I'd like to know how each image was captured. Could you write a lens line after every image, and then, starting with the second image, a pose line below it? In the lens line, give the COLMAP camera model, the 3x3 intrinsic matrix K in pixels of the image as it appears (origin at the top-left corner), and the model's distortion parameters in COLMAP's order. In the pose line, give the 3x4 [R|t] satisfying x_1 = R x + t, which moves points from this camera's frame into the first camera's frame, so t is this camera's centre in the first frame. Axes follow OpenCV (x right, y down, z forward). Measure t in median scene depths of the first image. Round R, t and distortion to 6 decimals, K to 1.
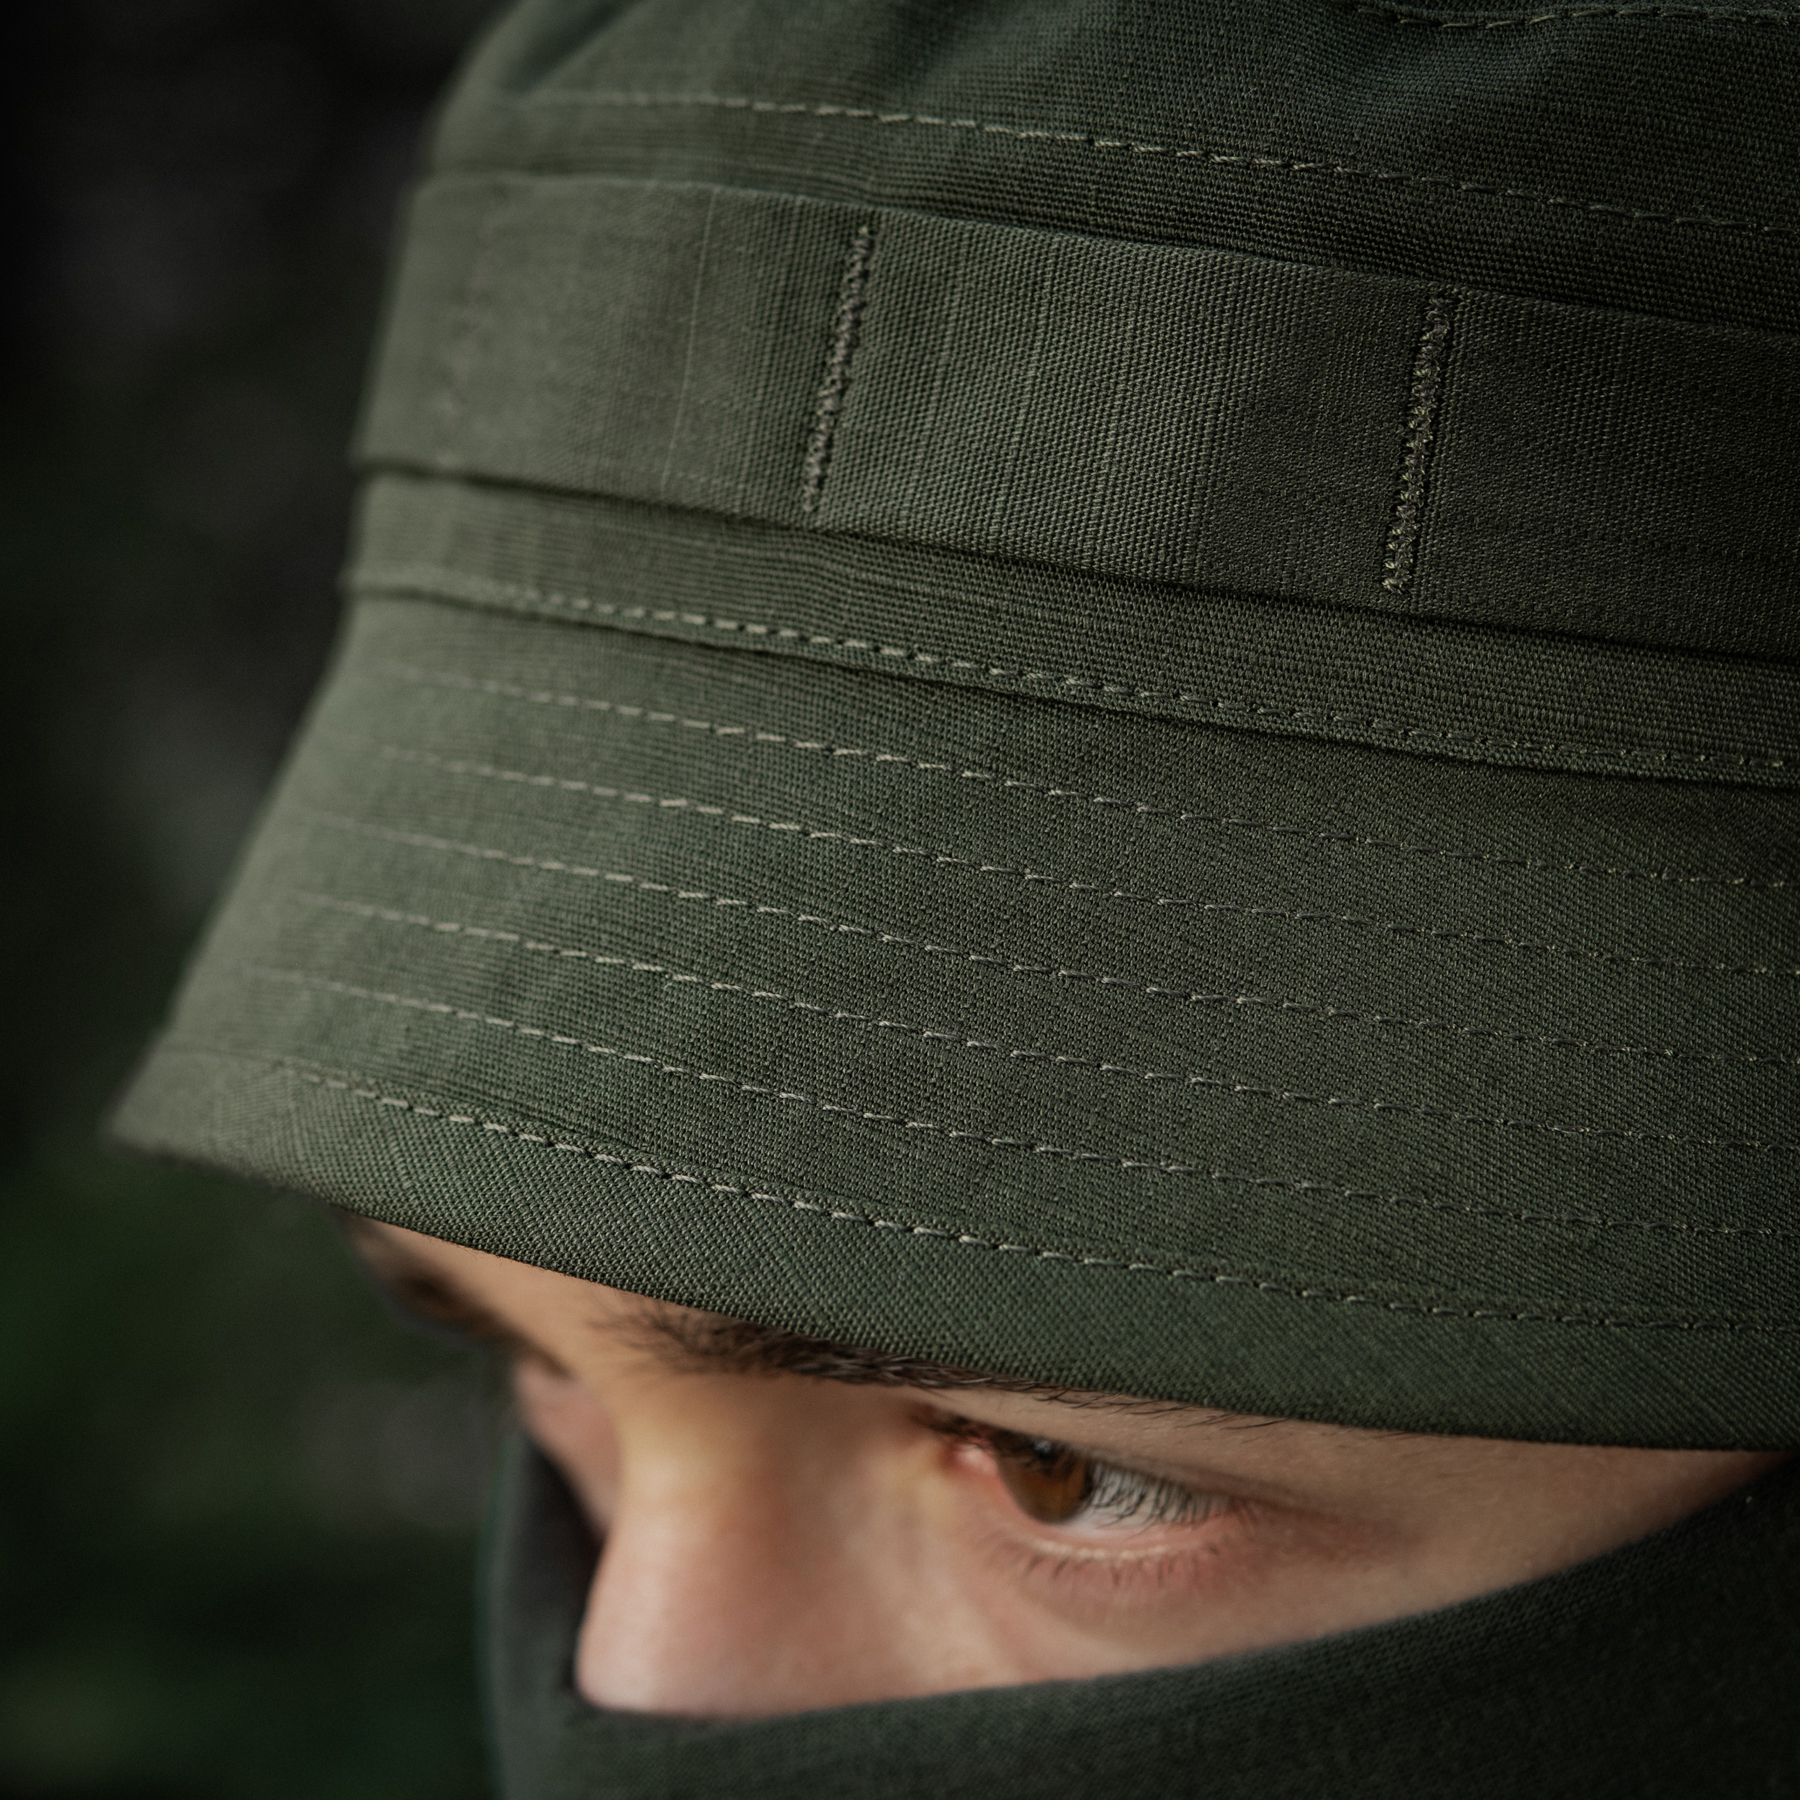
lens RADIAL K [[5323.4, 0, 836.9], [0, 5323.4, 716.1], [0, 0, 1]] dist [-0.141049, 1.426320]
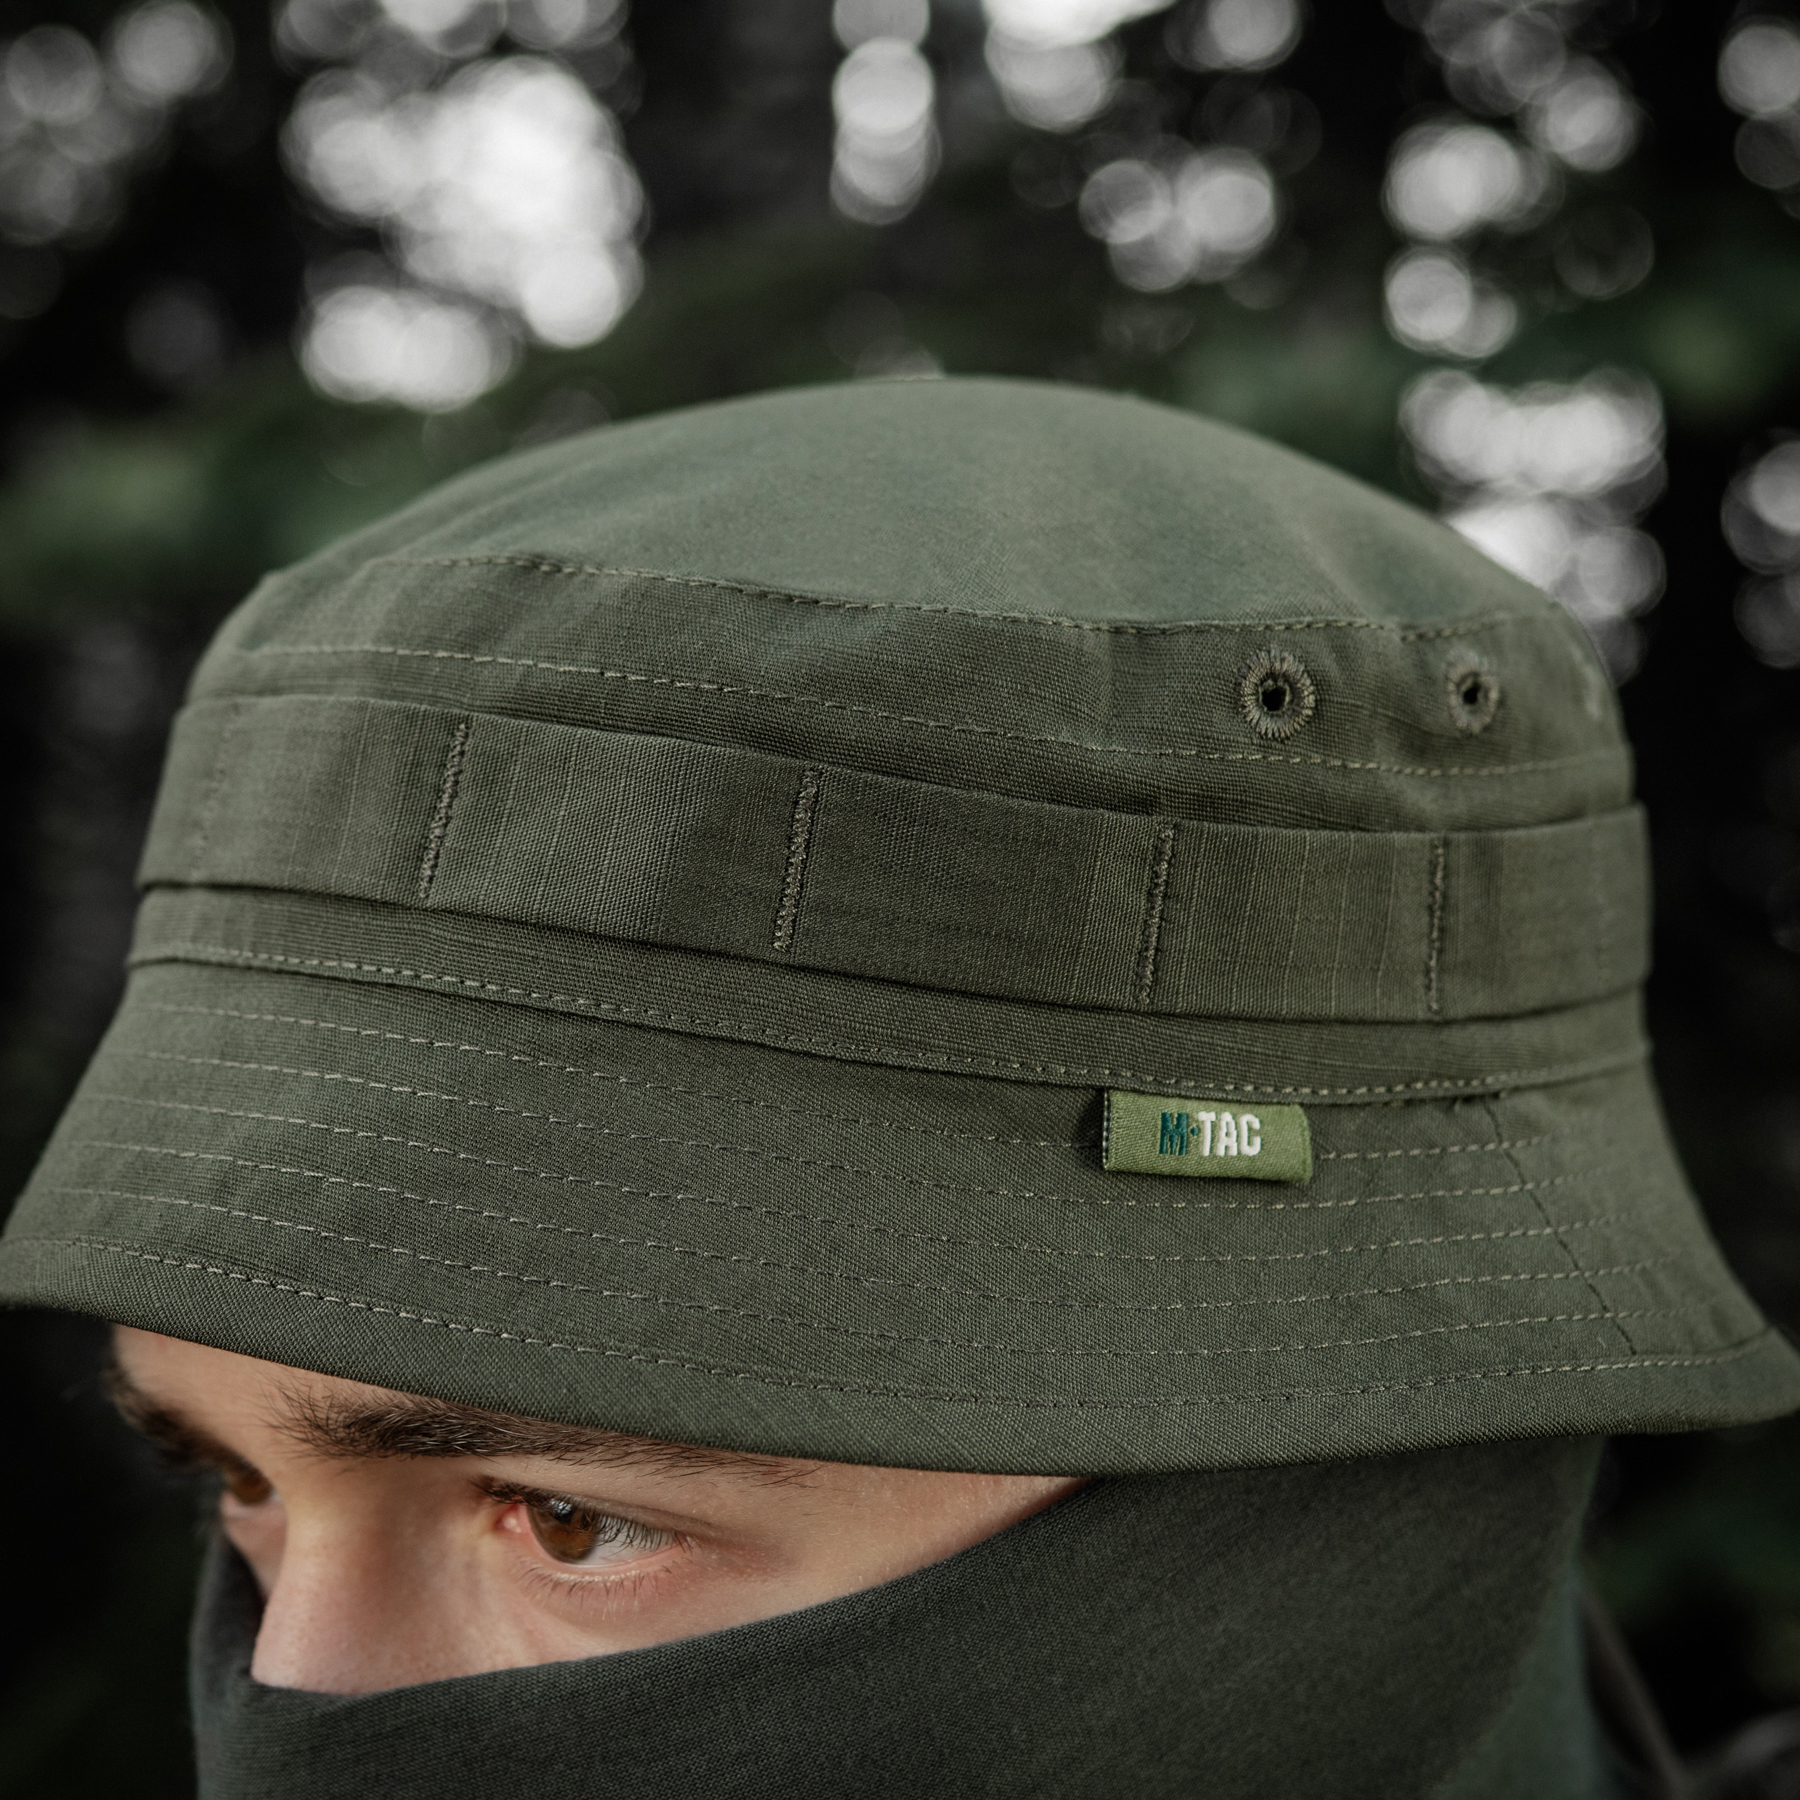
lens RADIAL K [[4856.9, 0, 898.7], [0, 4856.9, 787.9], [0, 0, 1]] dist [-0.116638, -0.383229]
pose [[0.996270, 0.029924, 0.080933, 0.018386], [-0.018275, 0.989839, -0.141014, 0.133109], [-0.084330, 0.139009, 0.986694, -0.467756]]
